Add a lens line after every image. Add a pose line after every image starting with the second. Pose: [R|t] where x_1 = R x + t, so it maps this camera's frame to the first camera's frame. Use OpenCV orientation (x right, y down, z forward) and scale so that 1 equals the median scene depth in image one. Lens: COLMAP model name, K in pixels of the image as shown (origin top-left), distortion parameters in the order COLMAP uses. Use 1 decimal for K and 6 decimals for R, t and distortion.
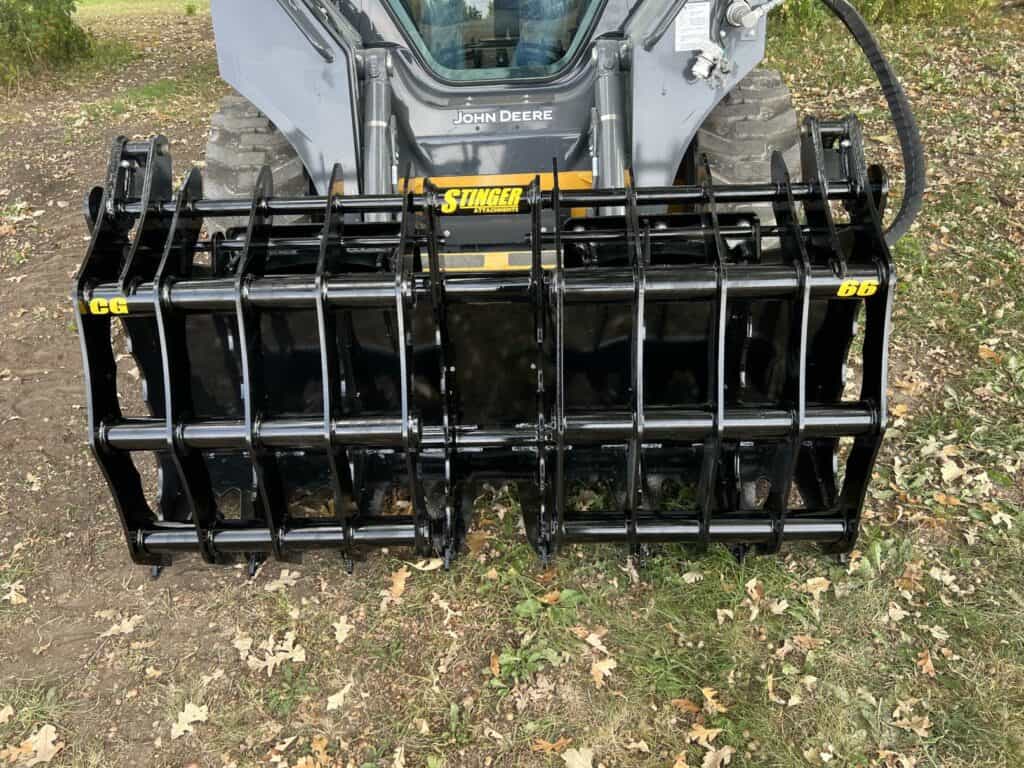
lens RADIAL K [[779.8, 0, 513.0], [0, 779.8, 388.7], [0, 0, 1]] dist [0.006926, -0.012627]
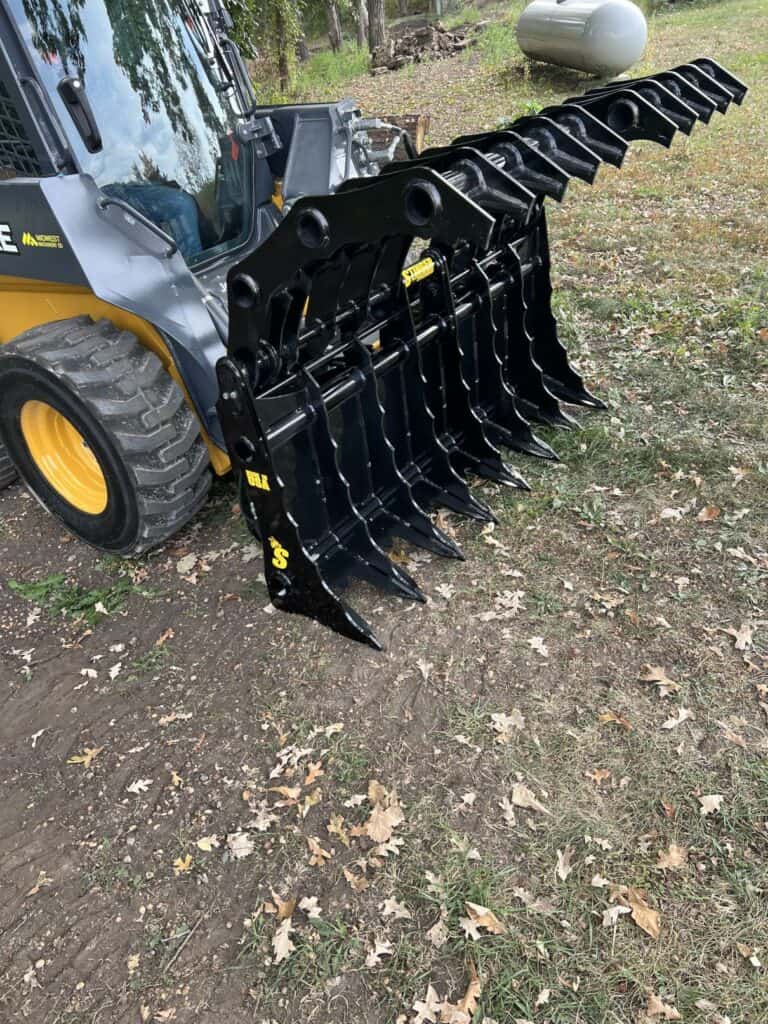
lens RADIAL K [[779.8, 0, 384.8], [0, 779.8, 518.0], [0, 0, 1]] dist [0.006926, -0.012627]
pose [[0.575783, -0.478790, 0.662748, -1.291159], [0.564918, 0.818961, 0.100853, -0.043939], [-0.591052, 0.316328, 0.742020, 0.075460]]
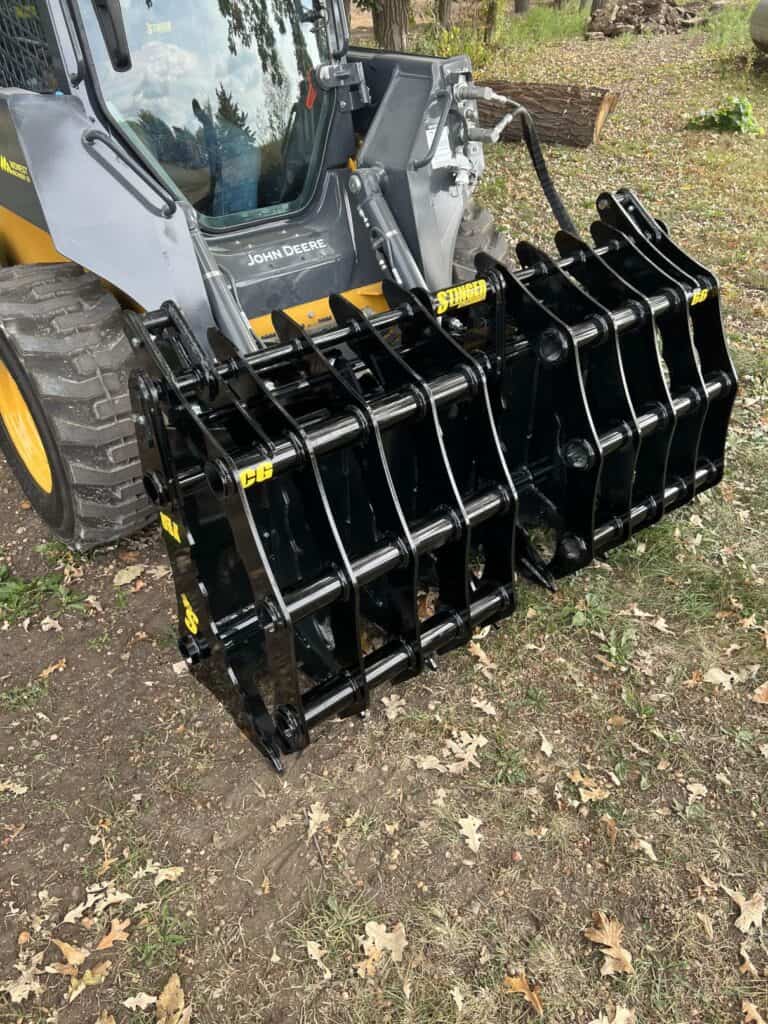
lens RADIAL K [[783.8, 0, 384.0], [0, 783.8, 512.0], [0, 0, 1]] dist [-0.001682, -0.010435]
pose [[0.761240, -0.342148, 0.550861, -0.871476], [0.365331, 0.928119, 0.071614, -0.071417], [-0.535767, 0.146732, 0.831519, 0.145469]]
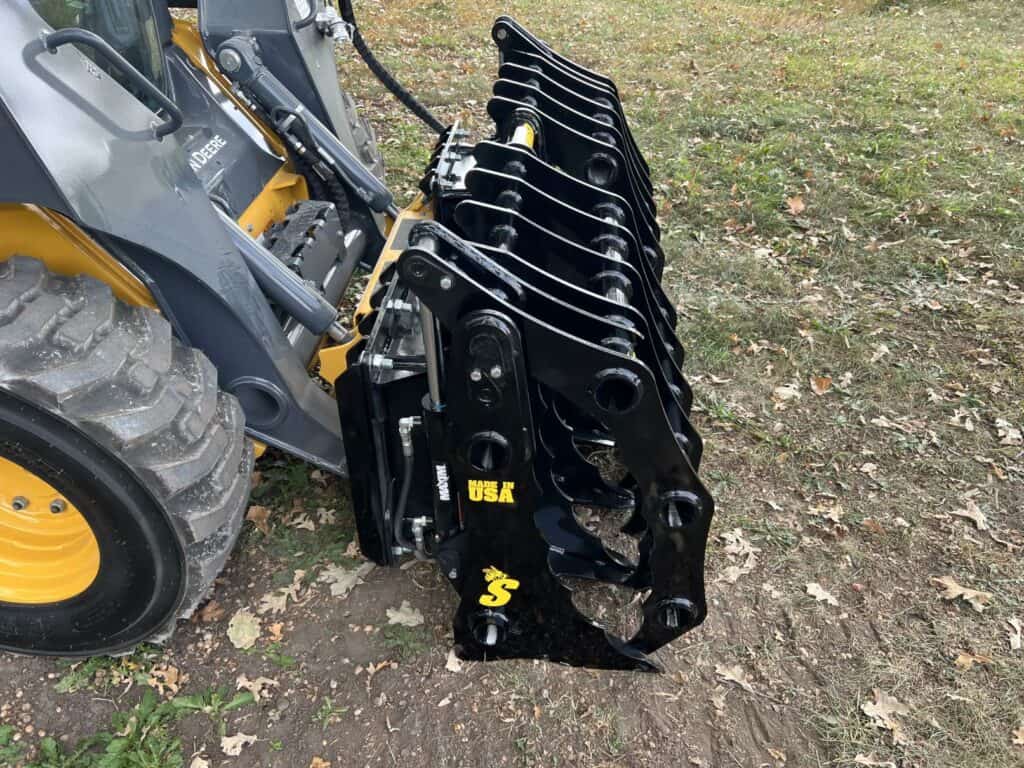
lens RADIAL K [[779.8, 0, 513.0], [0, 779.8, 388.7], [0, 0, 1]] dist [0.006926, -0.012627]
pose [[0.058253, -0.563798, 0.823856, -1.128773], [0.583006, 0.689120, 0.430369, -0.484618], [-0.810377, 0.455242, 0.368841, 0.767382]]
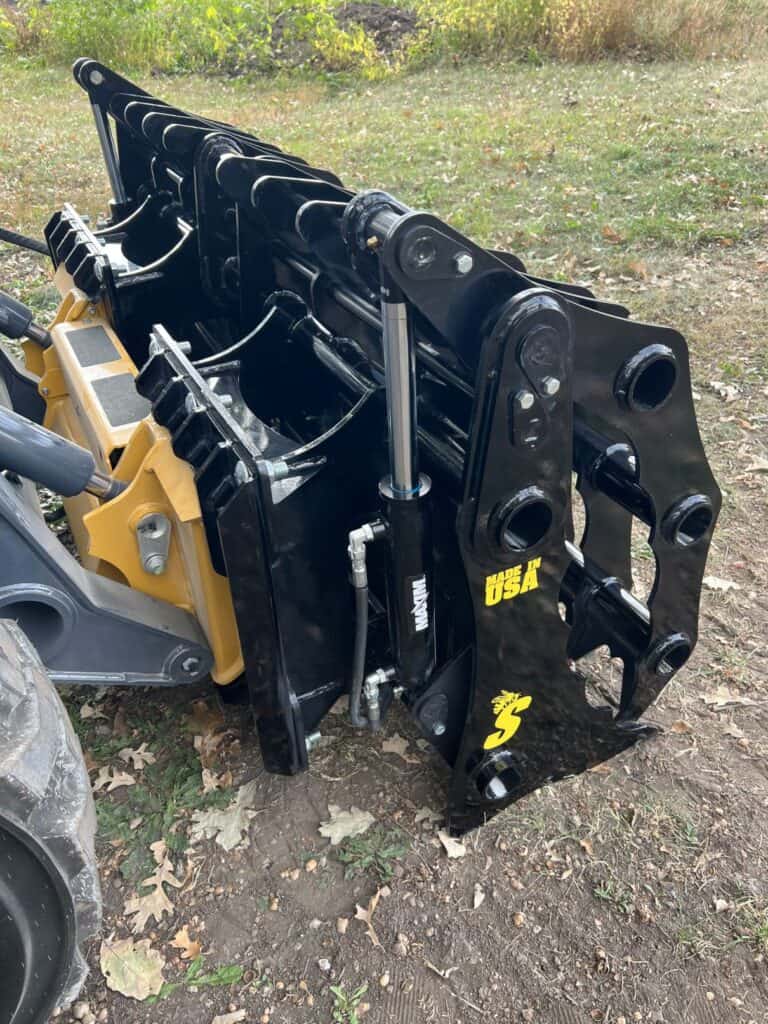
lens RADIAL K [[779.8, 0, 384.8], [0, 779.8, 518.0], [0, 0, 1]] dist [0.006926, -0.012627]
pose [[-0.466446, -0.480734, 0.742511, -0.883072], [0.560852, 0.488381, 0.668527, -0.529286], [-0.684012, 0.728271, 0.041817, 1.131982]]
